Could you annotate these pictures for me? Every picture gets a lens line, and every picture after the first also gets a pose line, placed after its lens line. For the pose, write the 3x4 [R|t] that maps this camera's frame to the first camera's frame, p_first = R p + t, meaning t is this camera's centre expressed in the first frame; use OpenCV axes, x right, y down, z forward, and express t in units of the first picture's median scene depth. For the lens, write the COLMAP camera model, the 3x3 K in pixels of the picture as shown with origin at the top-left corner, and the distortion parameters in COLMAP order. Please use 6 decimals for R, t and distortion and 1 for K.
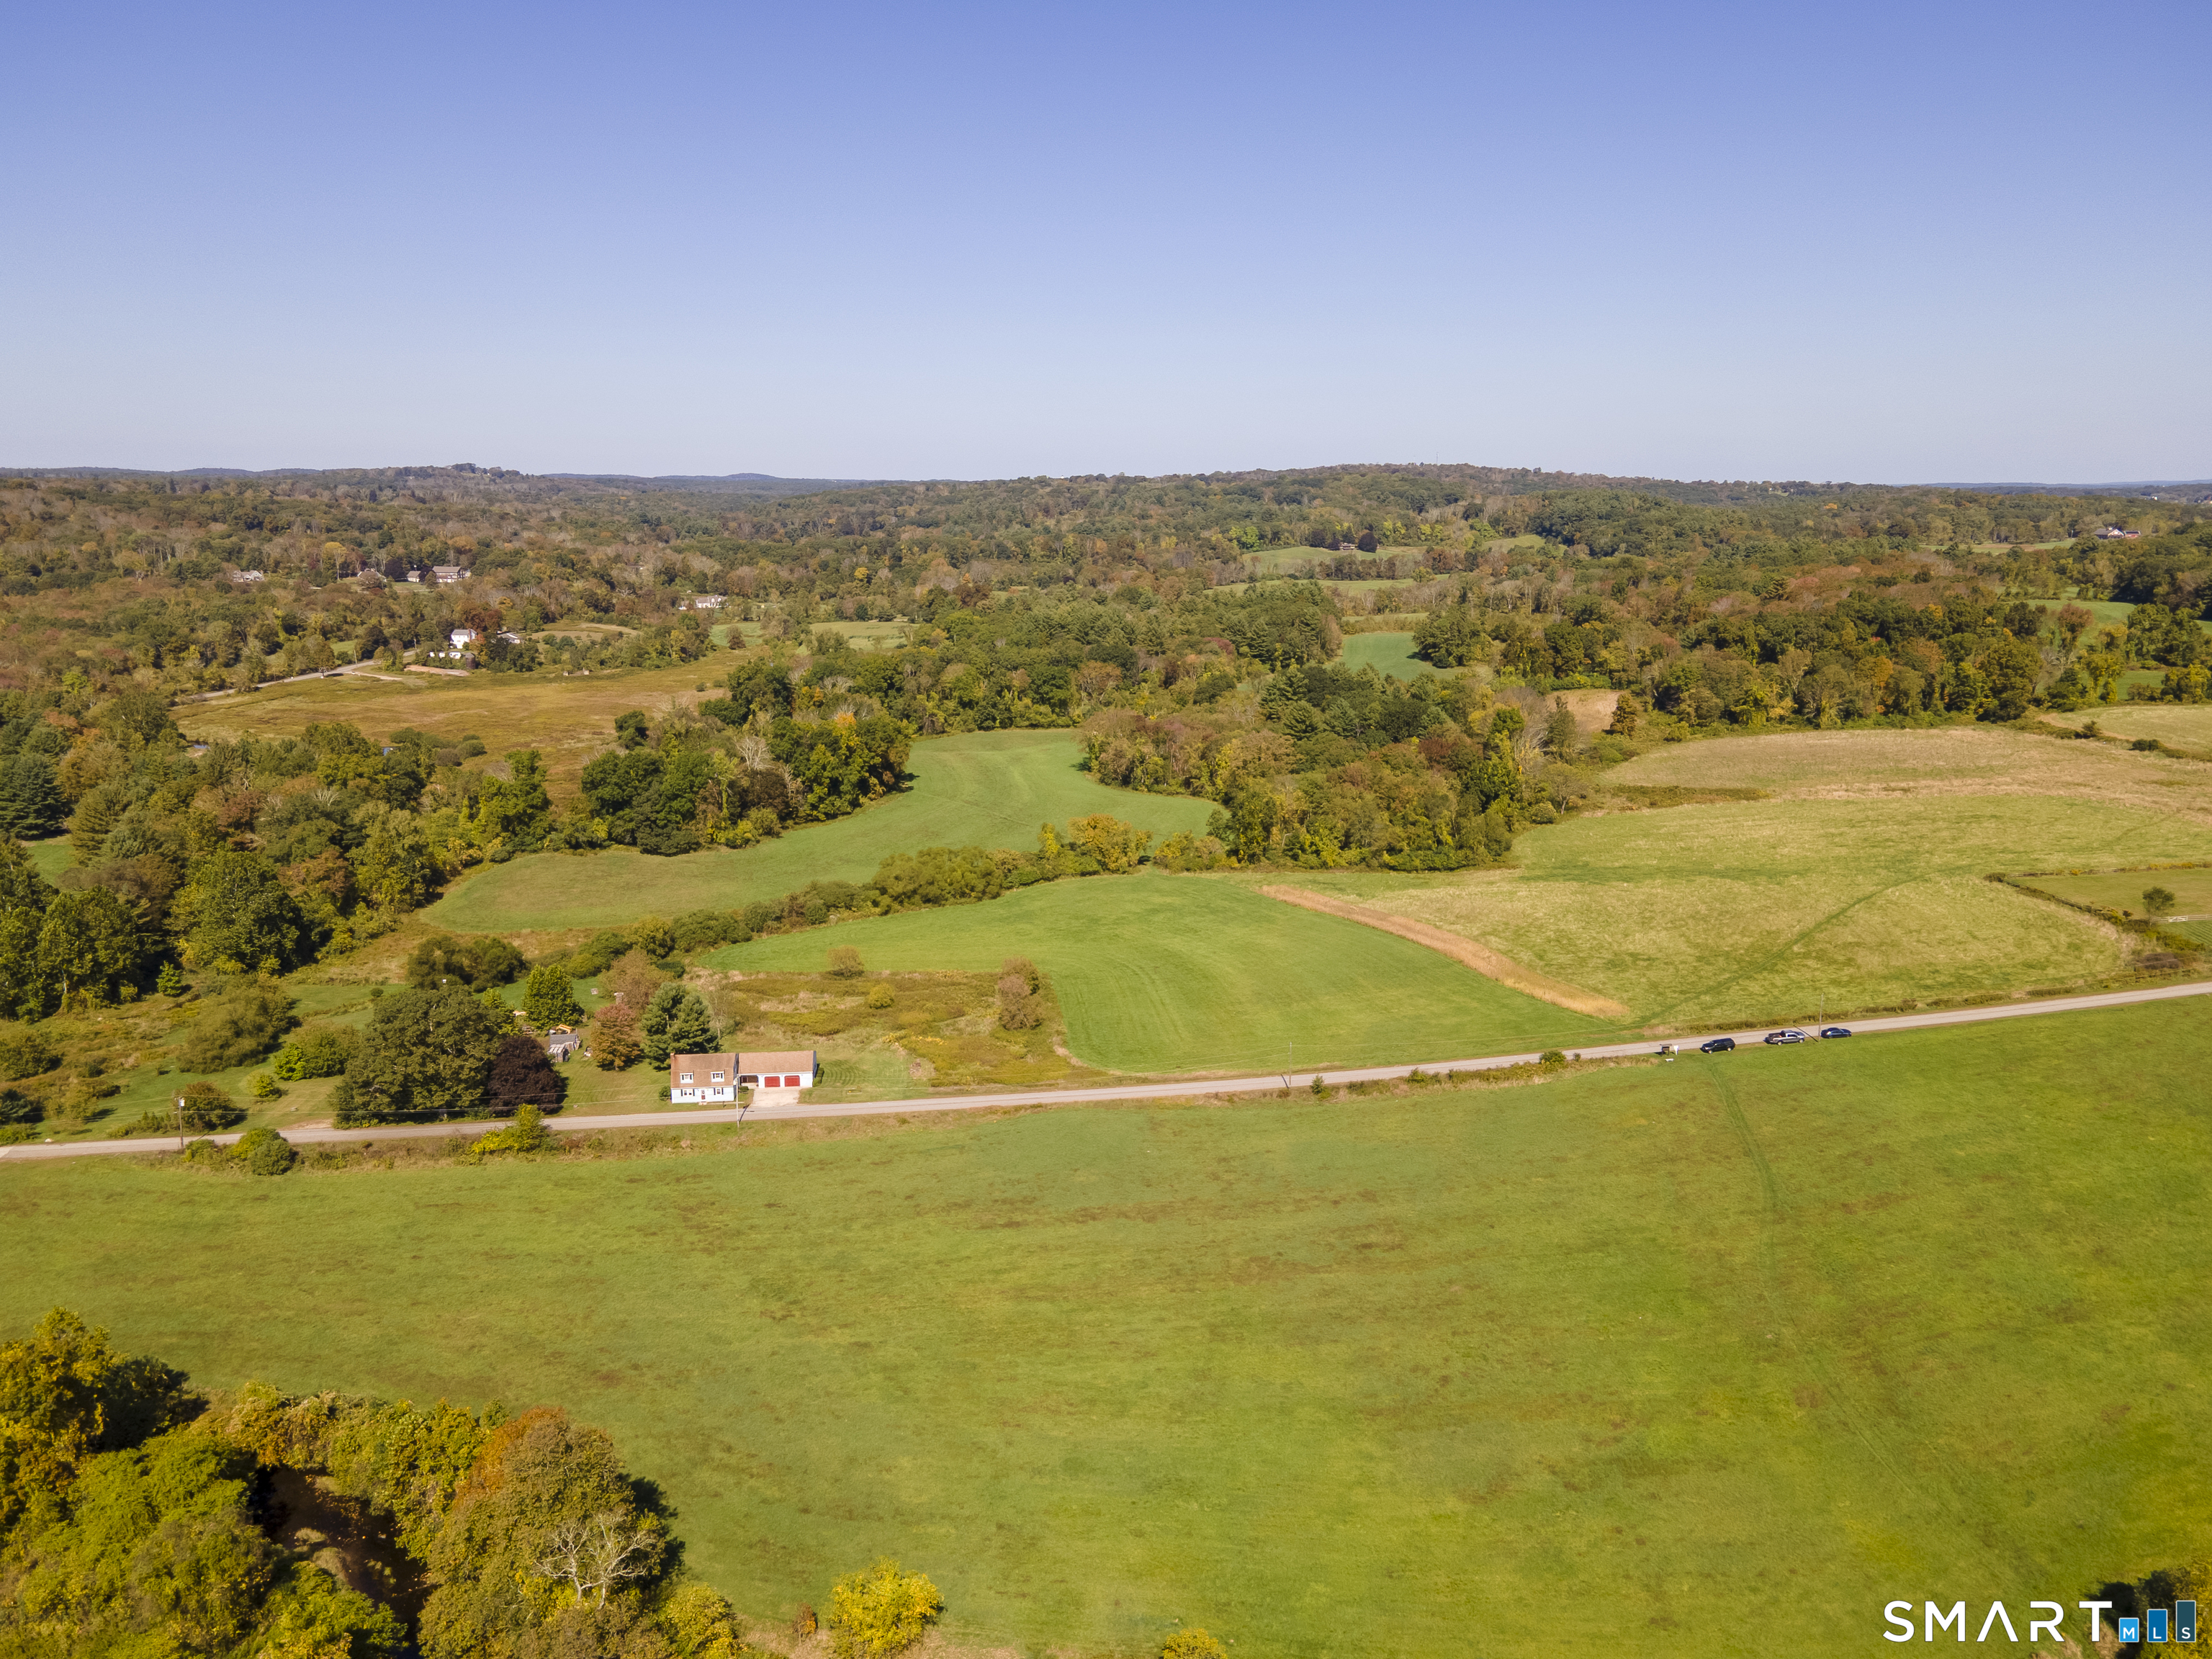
lens RADIAL K [[1528.6, 0, 1106.0], [0, 1528.6, 829.5], [0, 0, 1]] dist [0.047467, -0.028515]
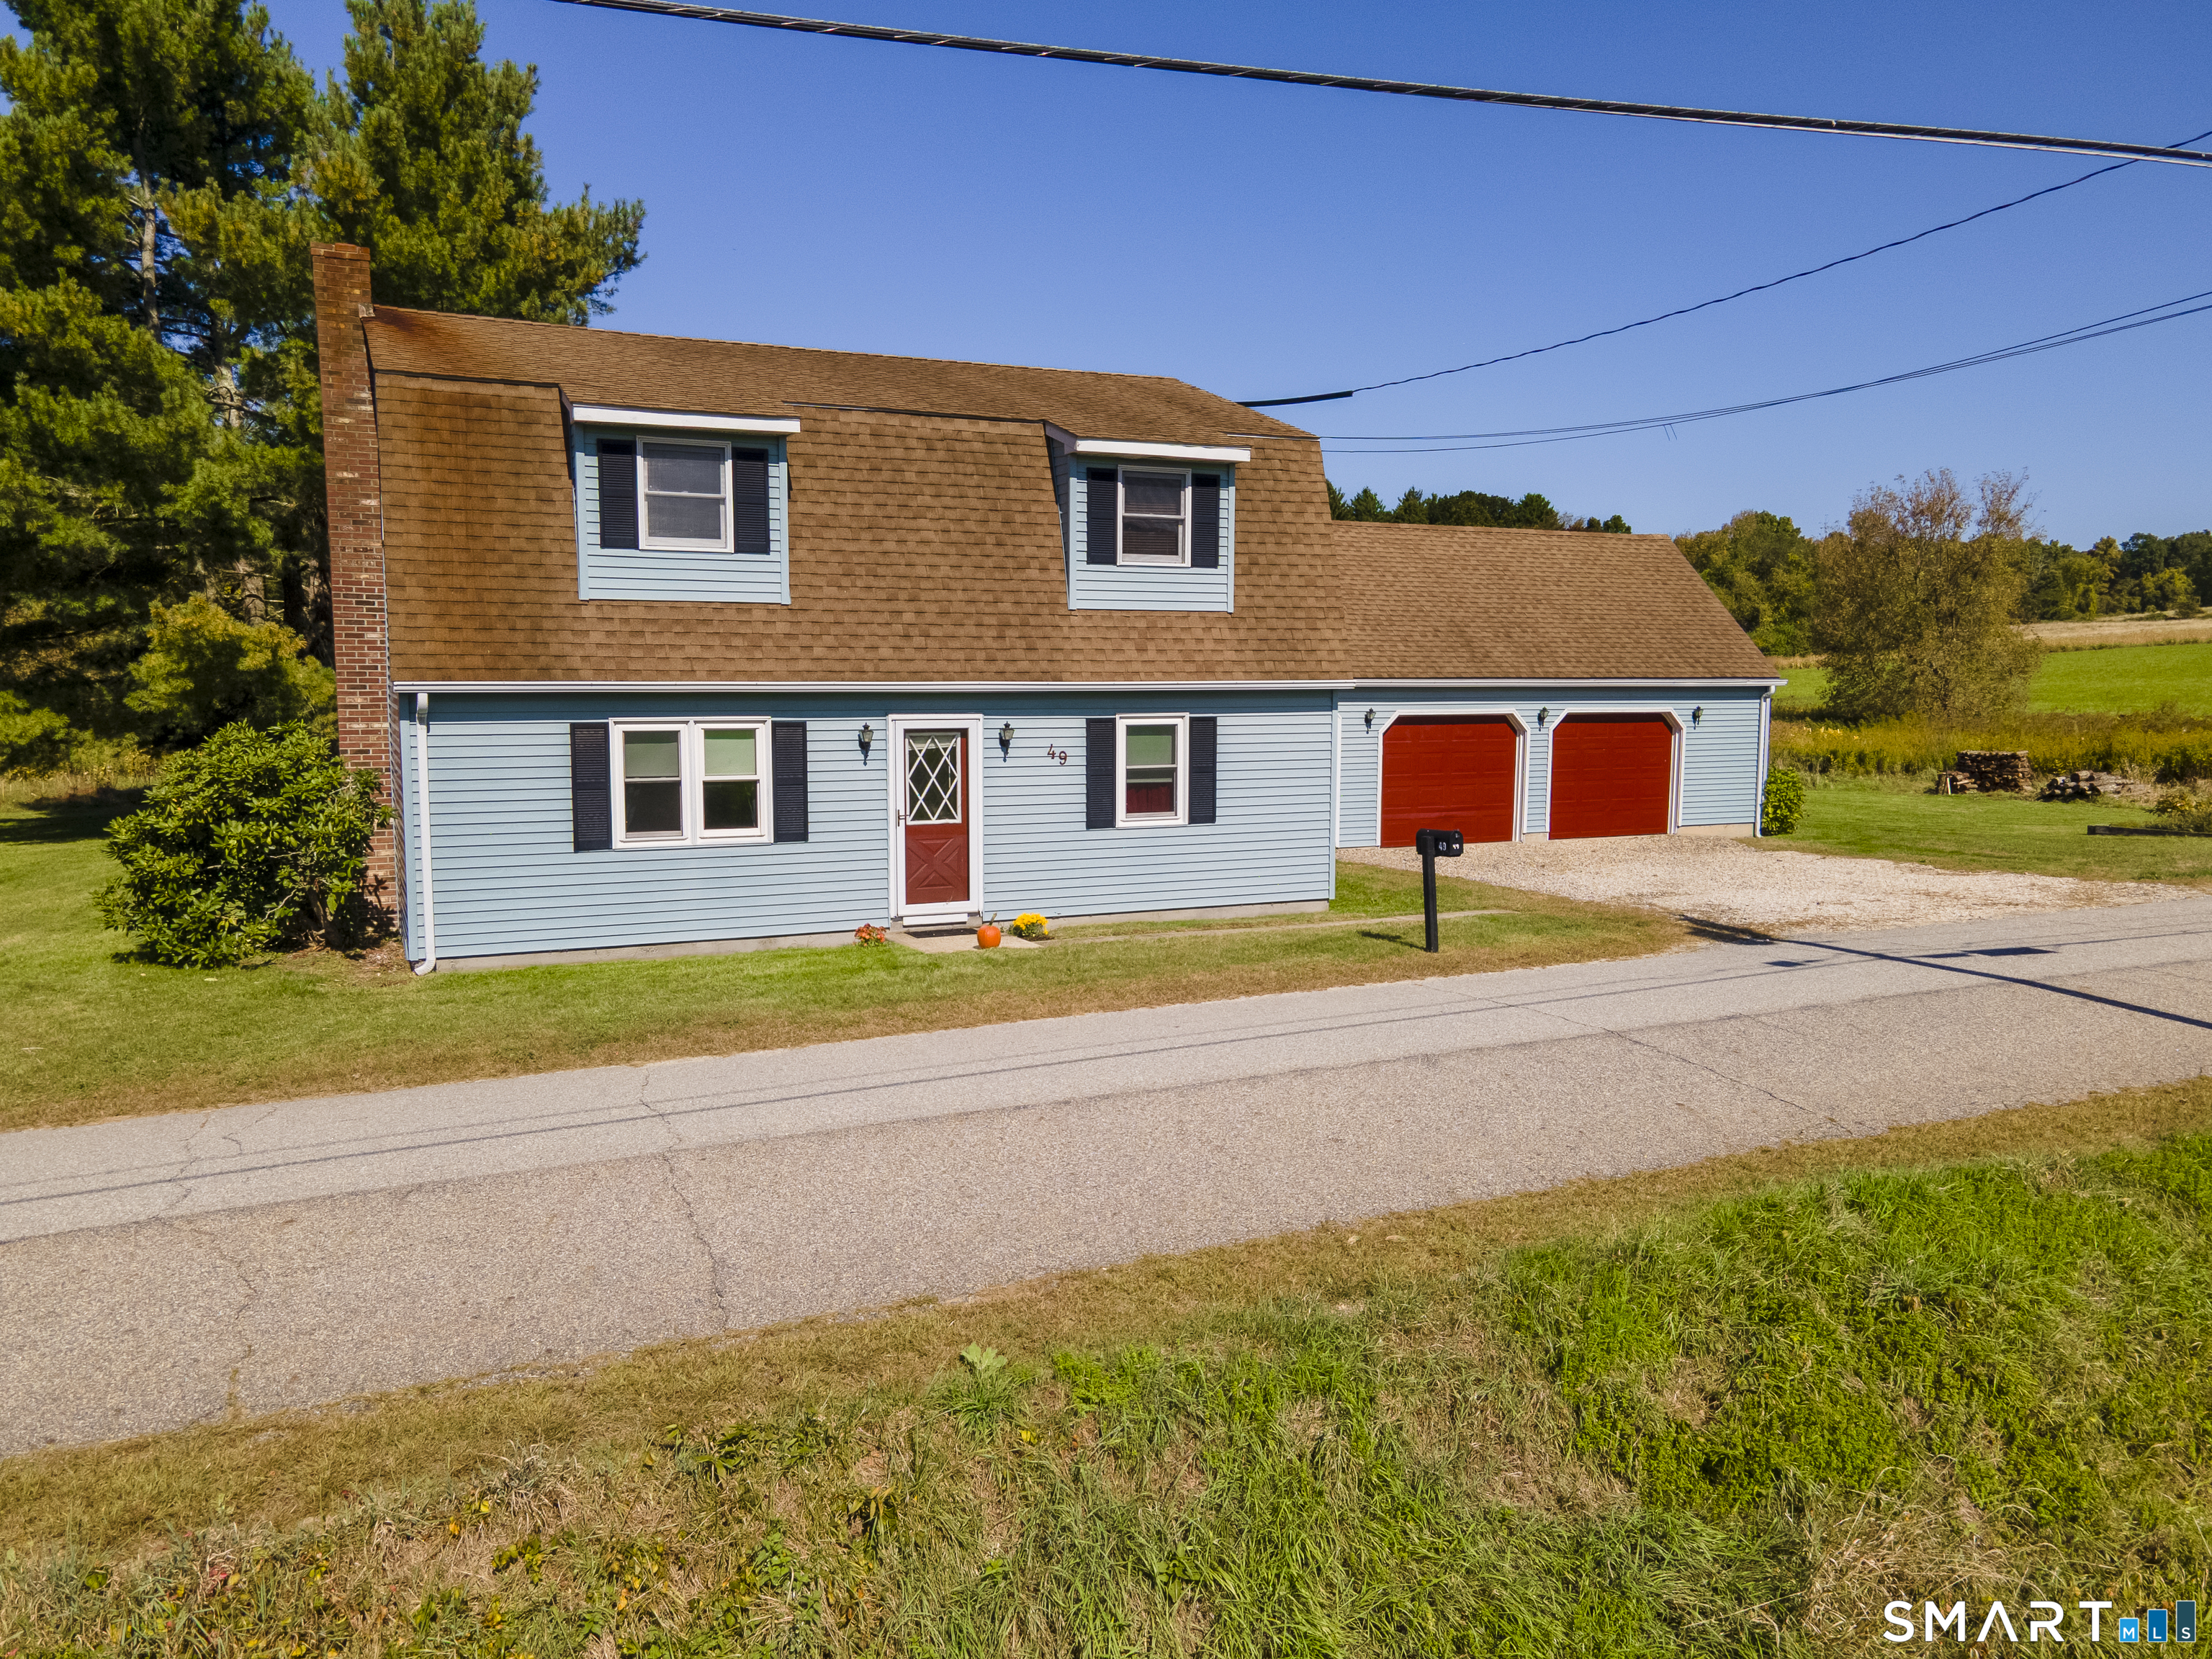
lens RADIAL K [[1528.6, 0, 1106.0], [0, 1528.6, 829.5], [0, 0, 1]] dist [0.047467, -0.028515]
pose [[0.965722, -0.033025, 0.257471, -0.164578], [0.058056, 0.994228, -0.090229, 0.108427], [-0.253005, 0.102083, 0.962064, 0.568619]]
